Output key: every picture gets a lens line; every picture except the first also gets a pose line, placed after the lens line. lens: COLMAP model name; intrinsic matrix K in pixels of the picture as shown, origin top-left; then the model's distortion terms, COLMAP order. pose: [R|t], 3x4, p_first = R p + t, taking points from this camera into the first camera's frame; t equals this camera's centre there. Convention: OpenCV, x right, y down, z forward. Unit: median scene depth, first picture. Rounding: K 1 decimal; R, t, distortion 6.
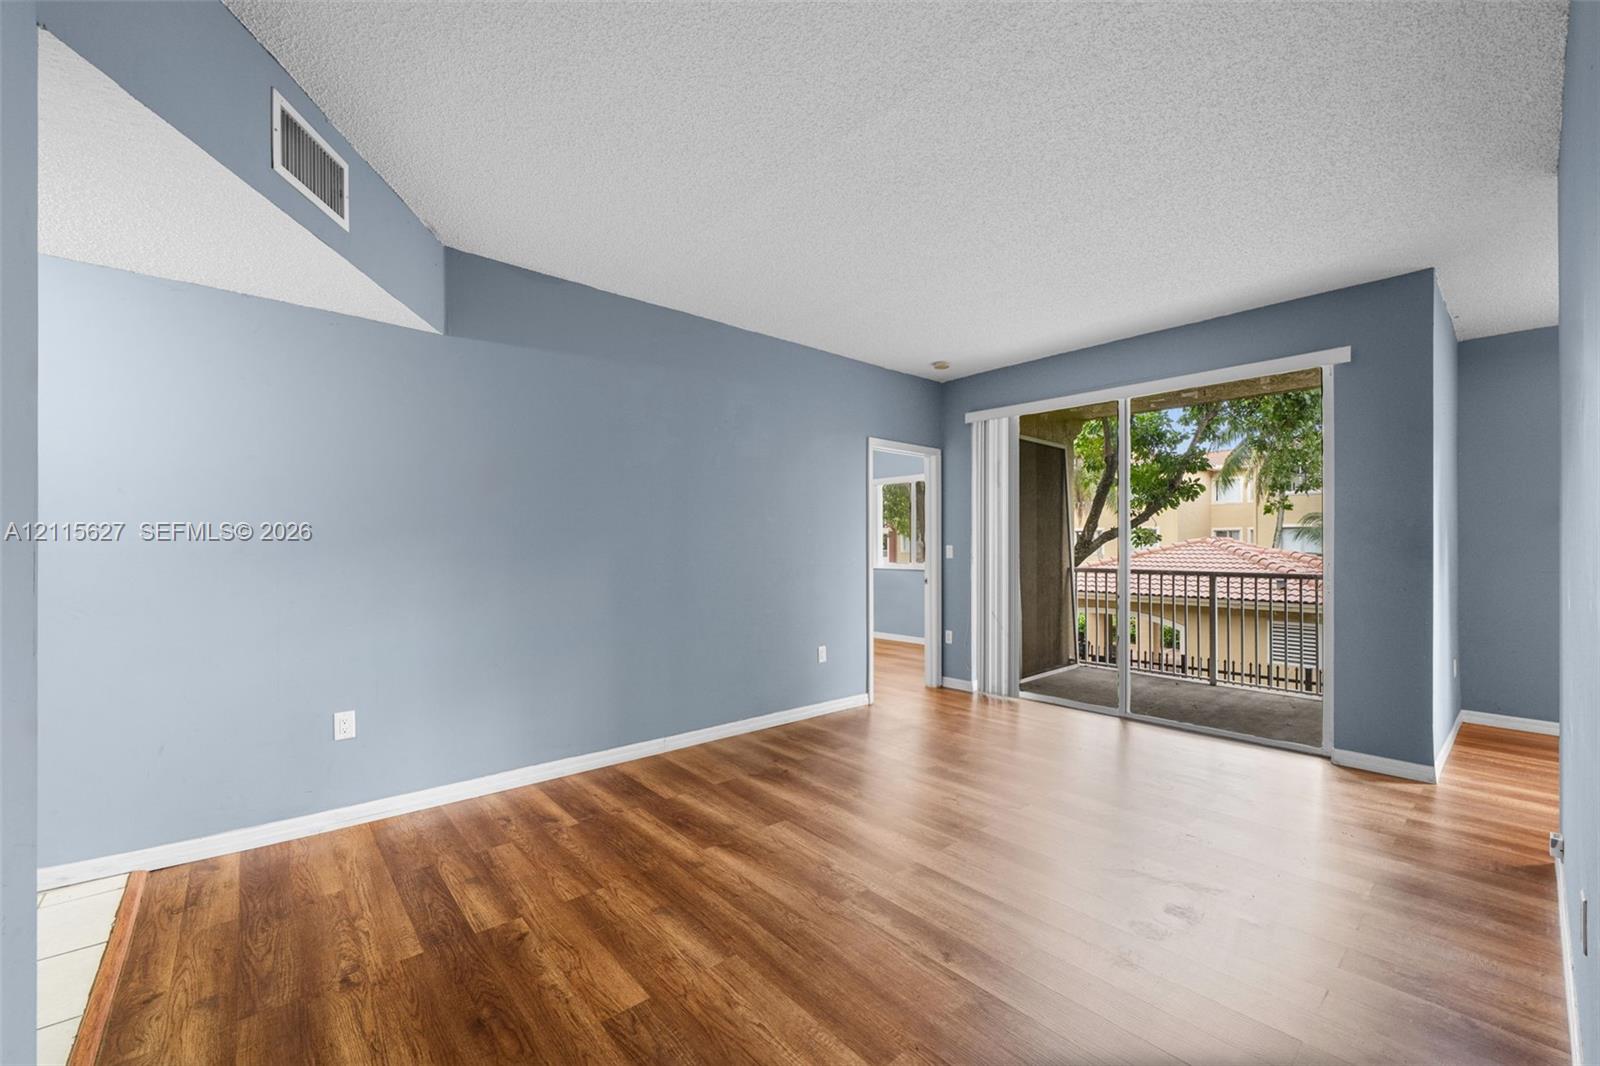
lens RADIAL K [[646.0, 0, 793.0], [0, 646.0, 538.0], [0, 0, 1]] dist [-0.000993, -0.000164]
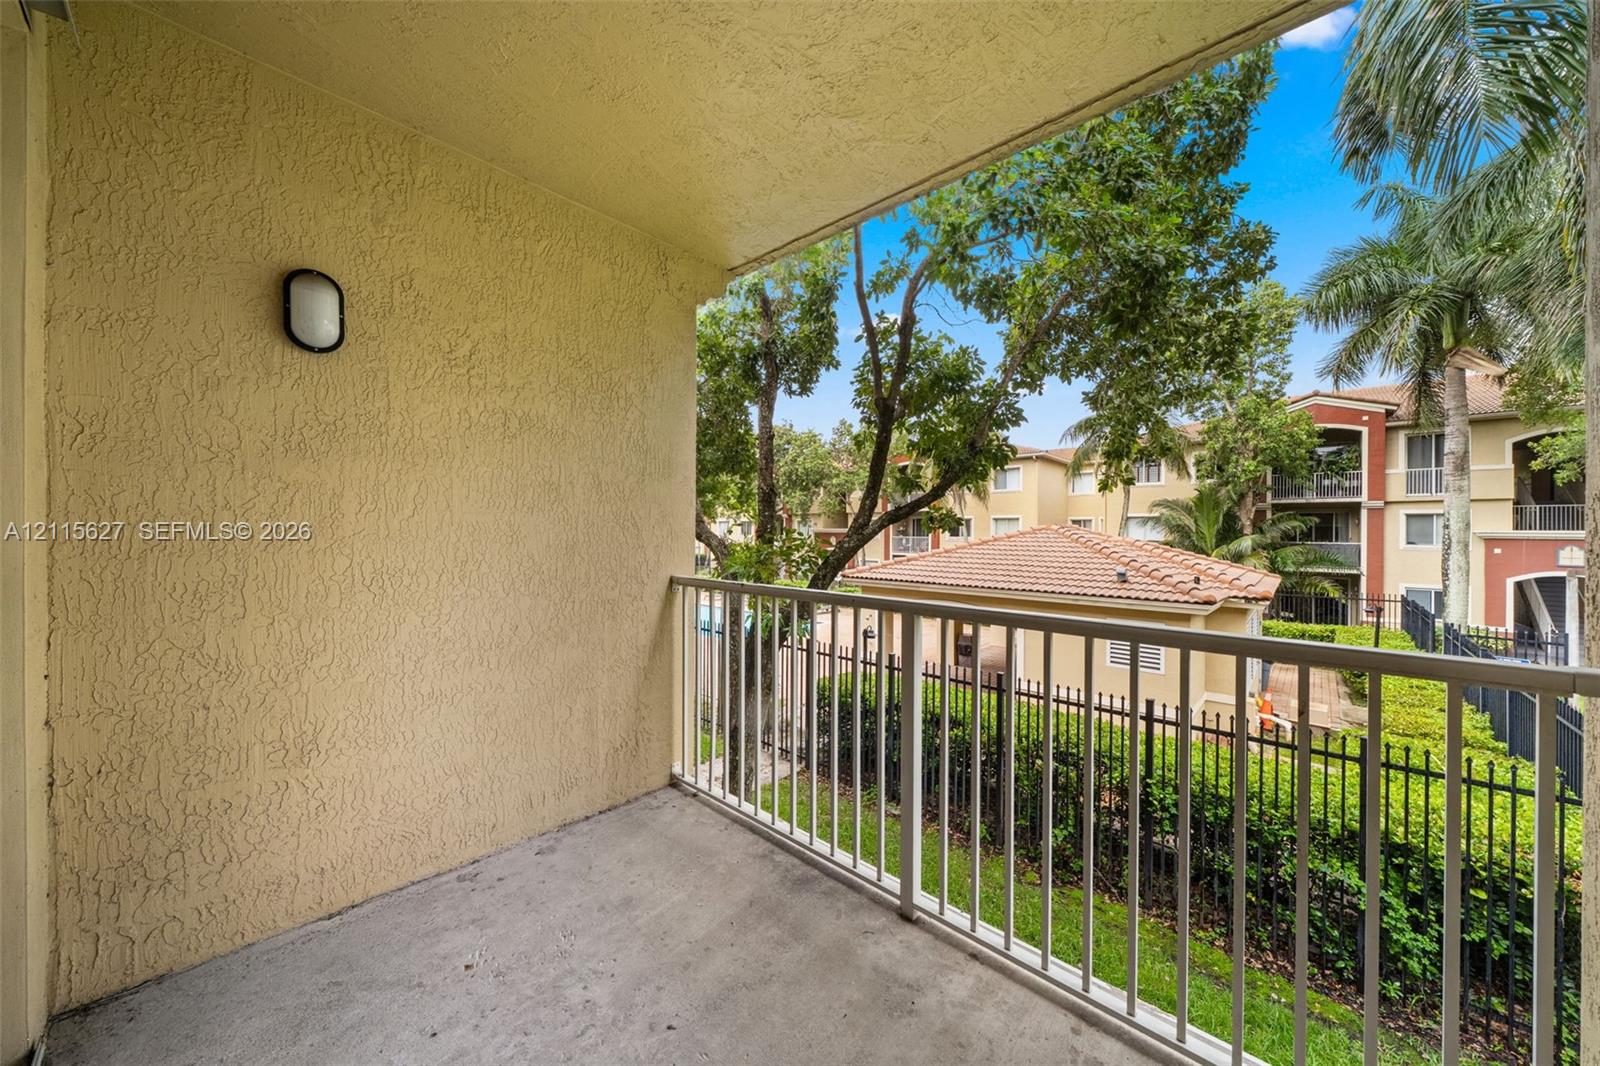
lens RADIAL K [[554.0, 0, 793.4], [0, 554.0, 535.8], [0, 0, 1]] dist [-0.011574, -0.000543]
pose [[0.995310, 0.007066, 0.096475, 0.499211], [-0.009085, 0.999748, 0.020509, 0.007274], [-0.096306, -0.021290, 0.995124, 0.620030]]
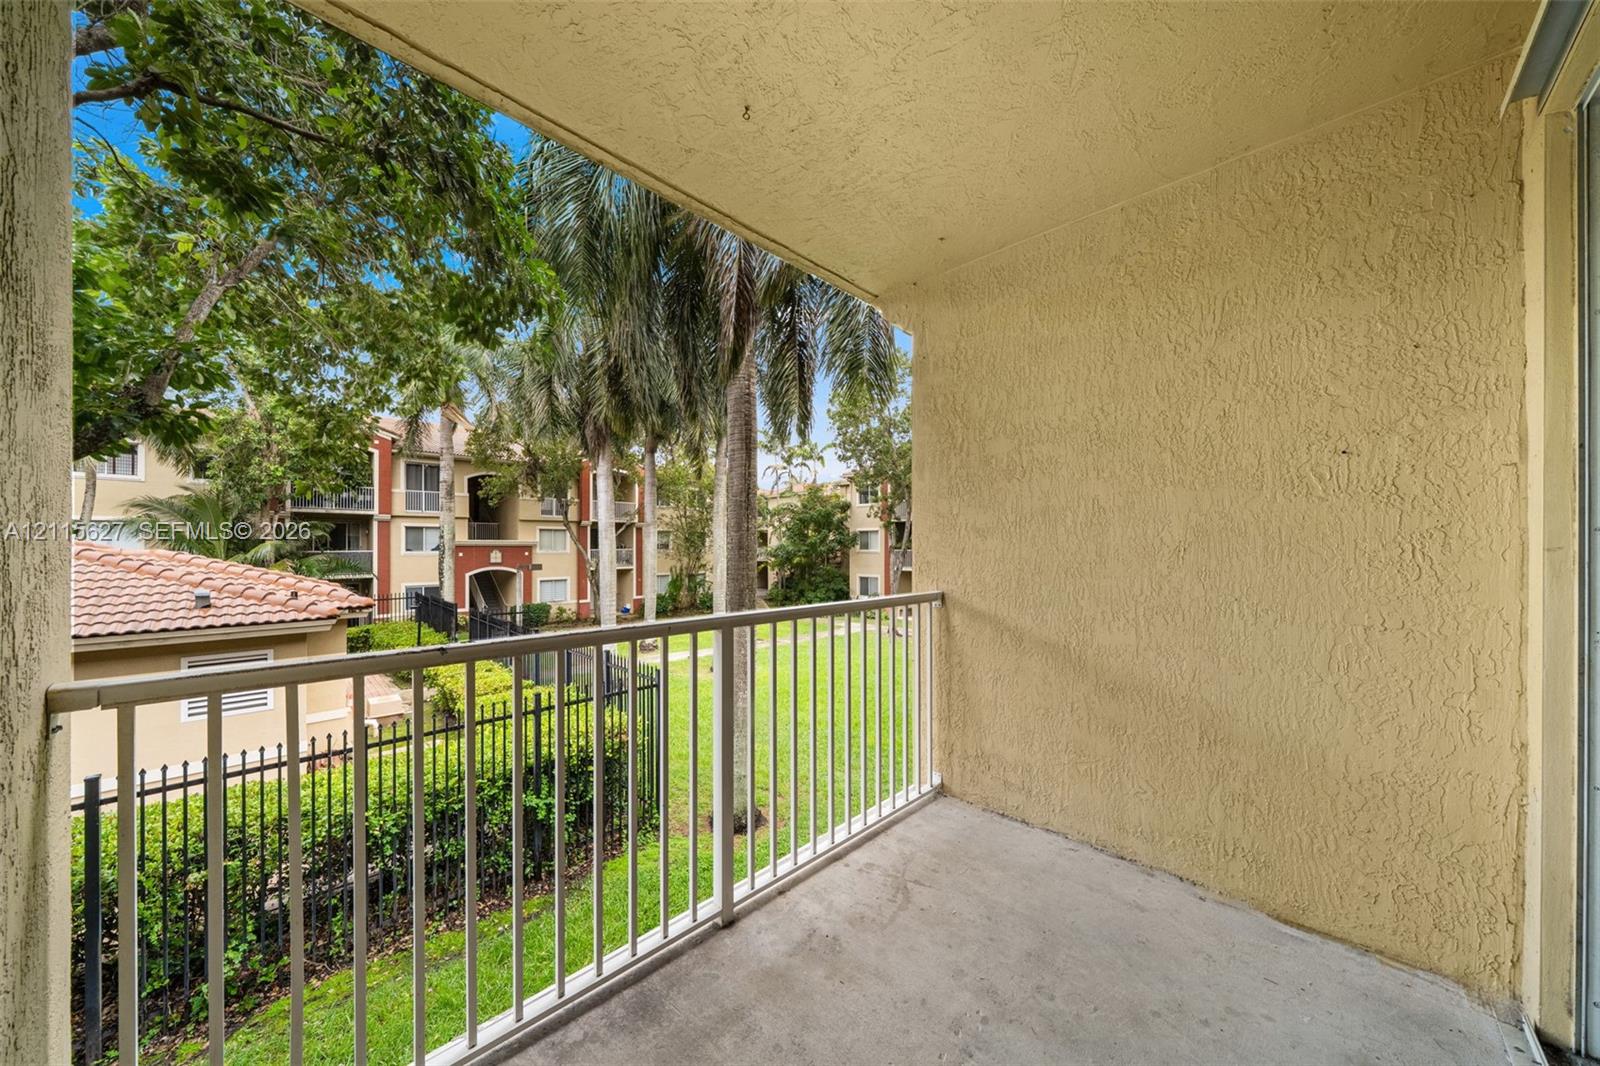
lens RADIAL K [[554.0, 0, 804.0], [0, 554.0, 532.9], [0, 0, 1]] dist [-0.011574, -0.000543]
pose [[-0.081307, 0.020503, 0.996478, 0.245695], [-0.011065, 0.999708, -0.021473, 0.011383], [-0.996628, -0.012772, -0.081056, 0.936760]]
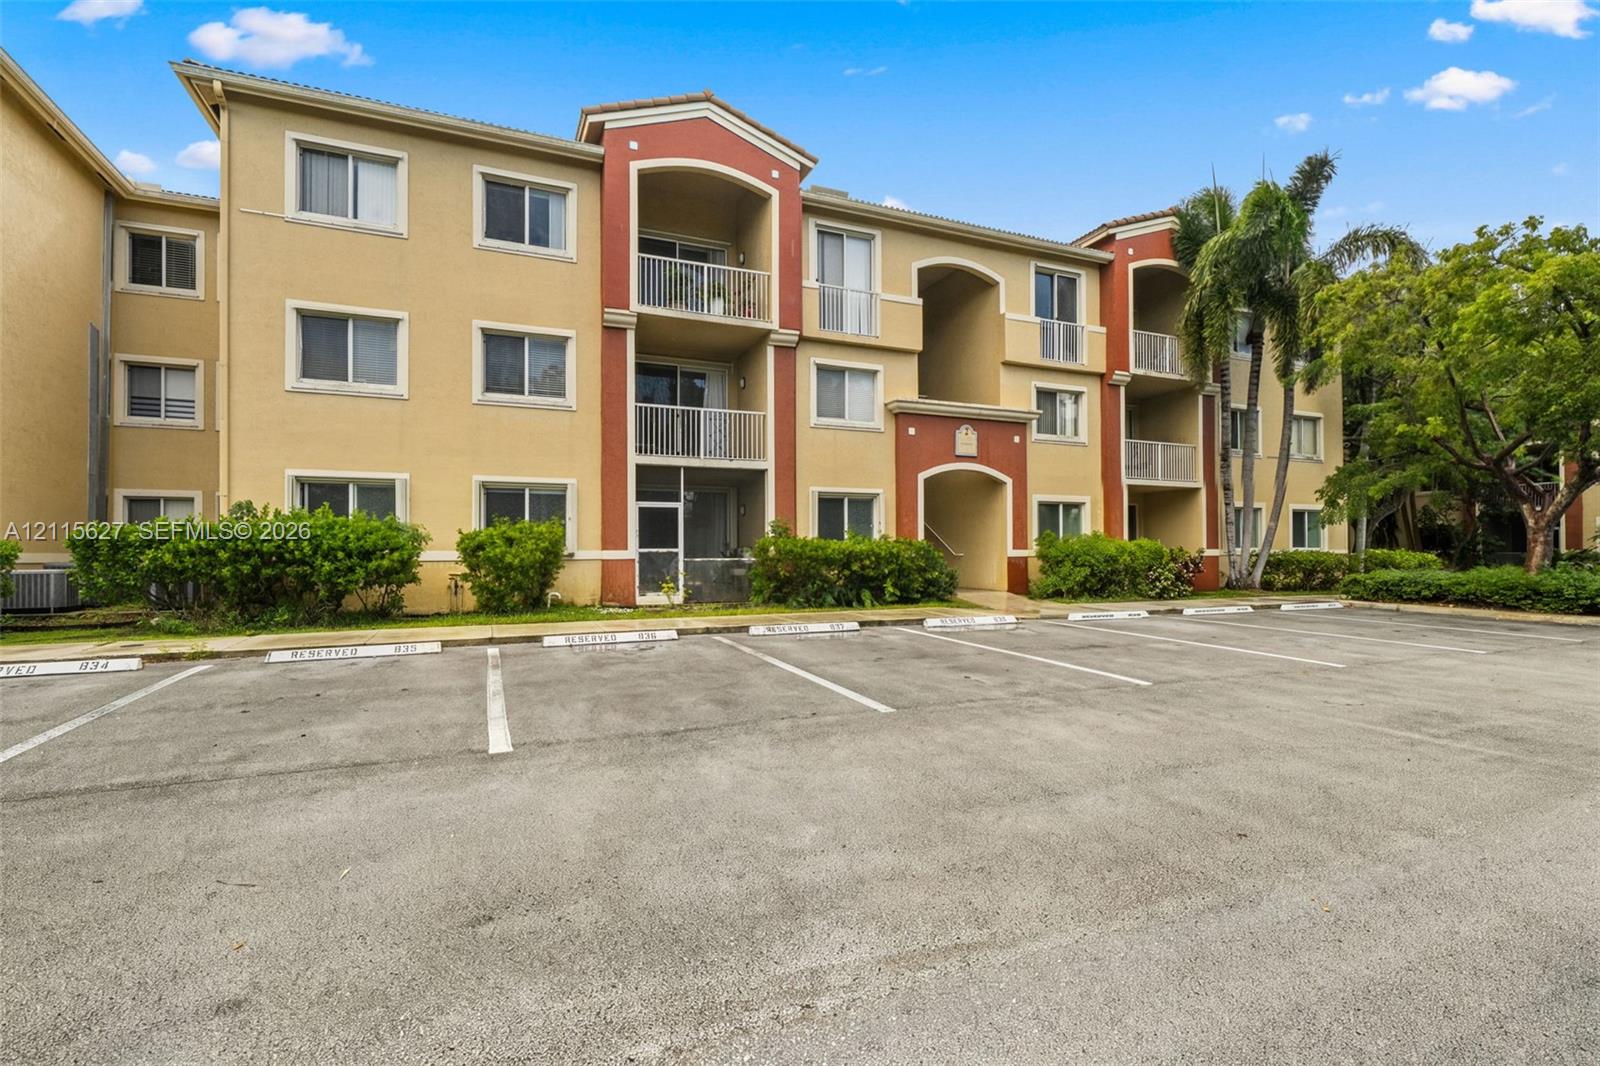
lens RADIAL K [[722.3, 0, 789.5], [0, 722.3, 538.9], [0, 0, 1]] dist [0.004590, -0.000334]
pose [[0.311830, 0.010004, 0.950085, 2.038484], [-0.019708, 0.999798, -0.004059, 0.500472], [-0.949934, -0.017459, 0.311964, 2.745209]]
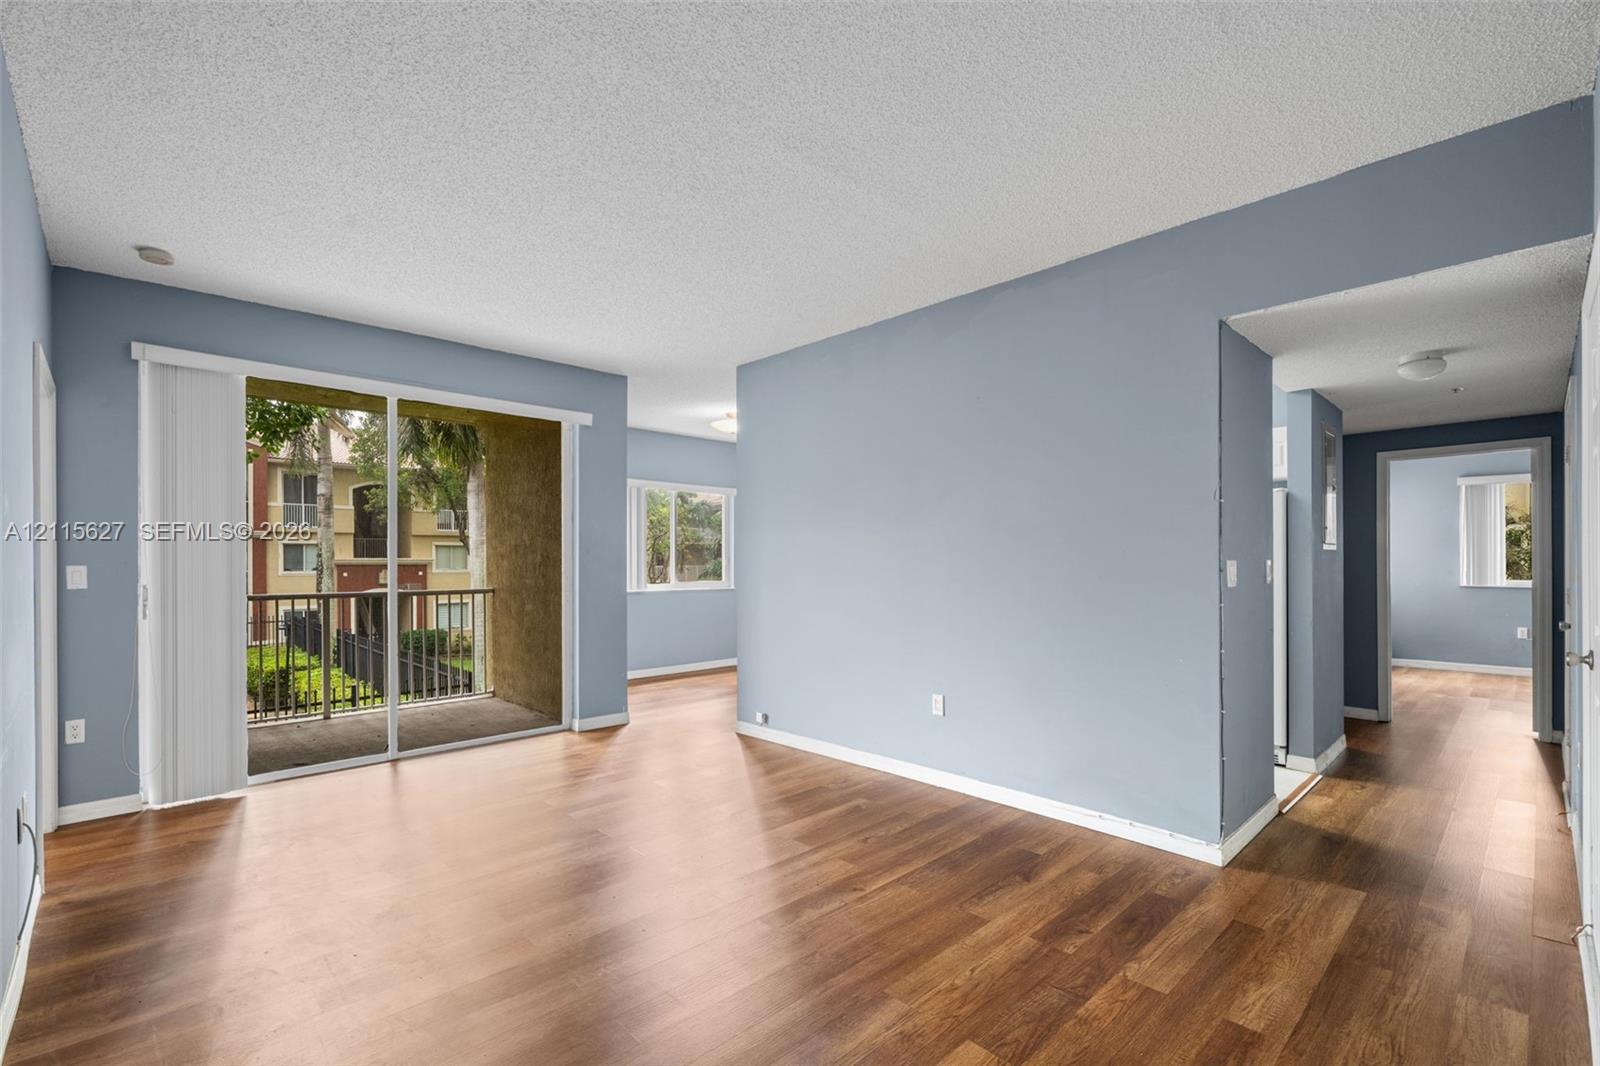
lens RADIAL K [[722.3, 0, 783.3], [0, 722.3, 558.7], [0, 0, 1]] dist [0.004590, -0.000334]
pose [[-0.040281, 0.003454, 0.999182, -0.406354], [-0.007804, 0.999962, -0.003772, 0.002773], [-0.999158, -0.007950, -0.040253, 0.419464]]
